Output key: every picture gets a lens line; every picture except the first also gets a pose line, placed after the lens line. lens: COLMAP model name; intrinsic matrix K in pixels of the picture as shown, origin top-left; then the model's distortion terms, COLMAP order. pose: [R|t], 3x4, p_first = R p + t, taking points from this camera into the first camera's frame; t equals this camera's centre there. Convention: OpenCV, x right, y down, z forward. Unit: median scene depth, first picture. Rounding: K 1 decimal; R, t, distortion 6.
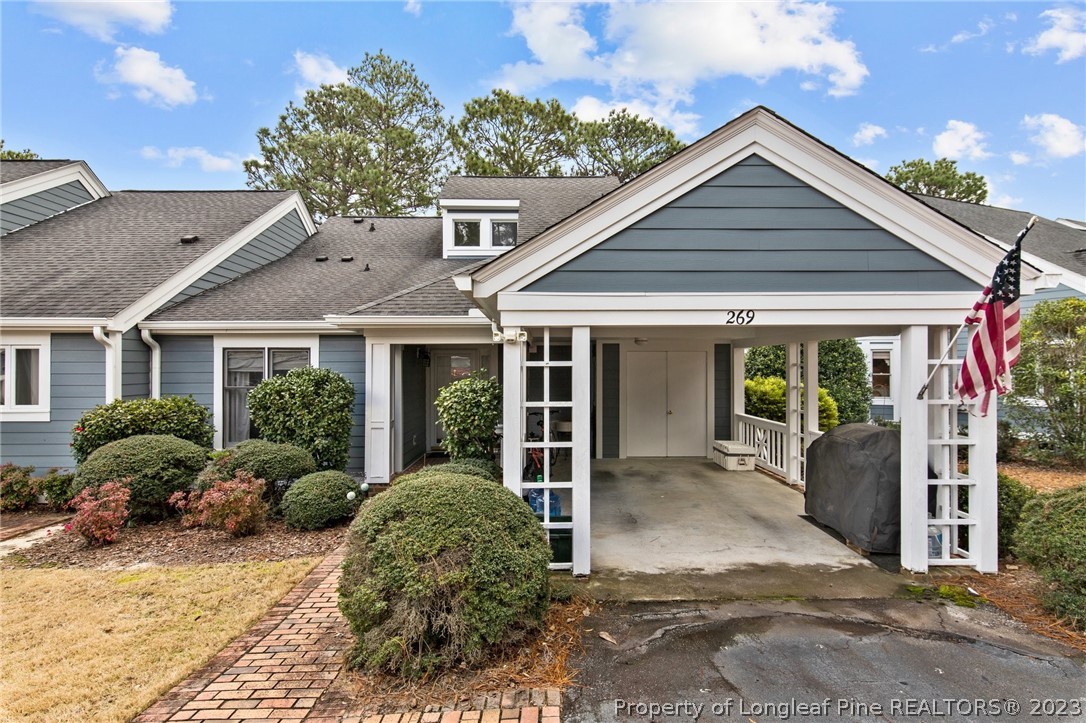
lens RADIAL K [[574.9, 0, 543.0], [0, 574.9, 361.5], [0, 0, 1]] dist [-0.001626, -0.000289]
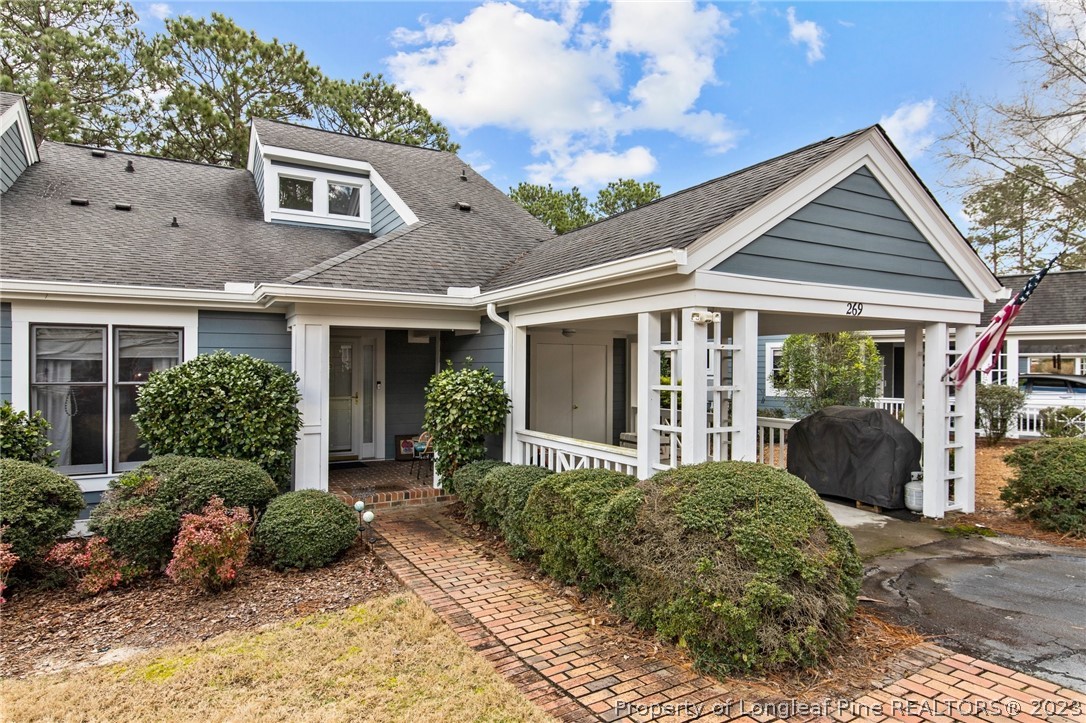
lens RADIAL K [[624.8, 0, 545.5], [0, 624.8, 369.2], [0, 0, 1]] dist [0.000346, 0.000833]
pose [[0.880557, 0.003513, 0.473927, -0.679968], [-0.008832, 0.999921, 0.008998, 0.030946], [-0.473858, -0.012109, 0.880518, 0.183896]]
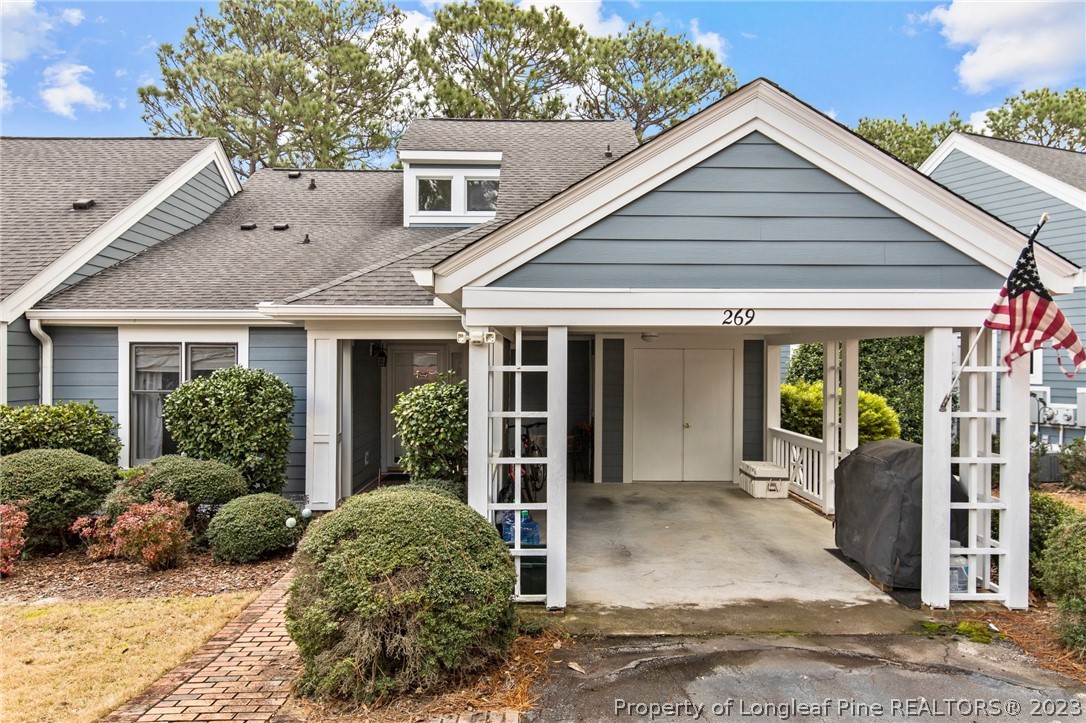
lens RADIAL K [[781.3, 0, 539.6], [0, 781.3, 365.4], [0, 0, 1]] dist [0.001511, -0.001262]
pose [[0.999982, 0.005788, -0.001227, 0.036326], [-0.005773, 0.999916, 0.011601, -0.013554], [0.001294, -0.011594, 0.999932, -0.174304]]
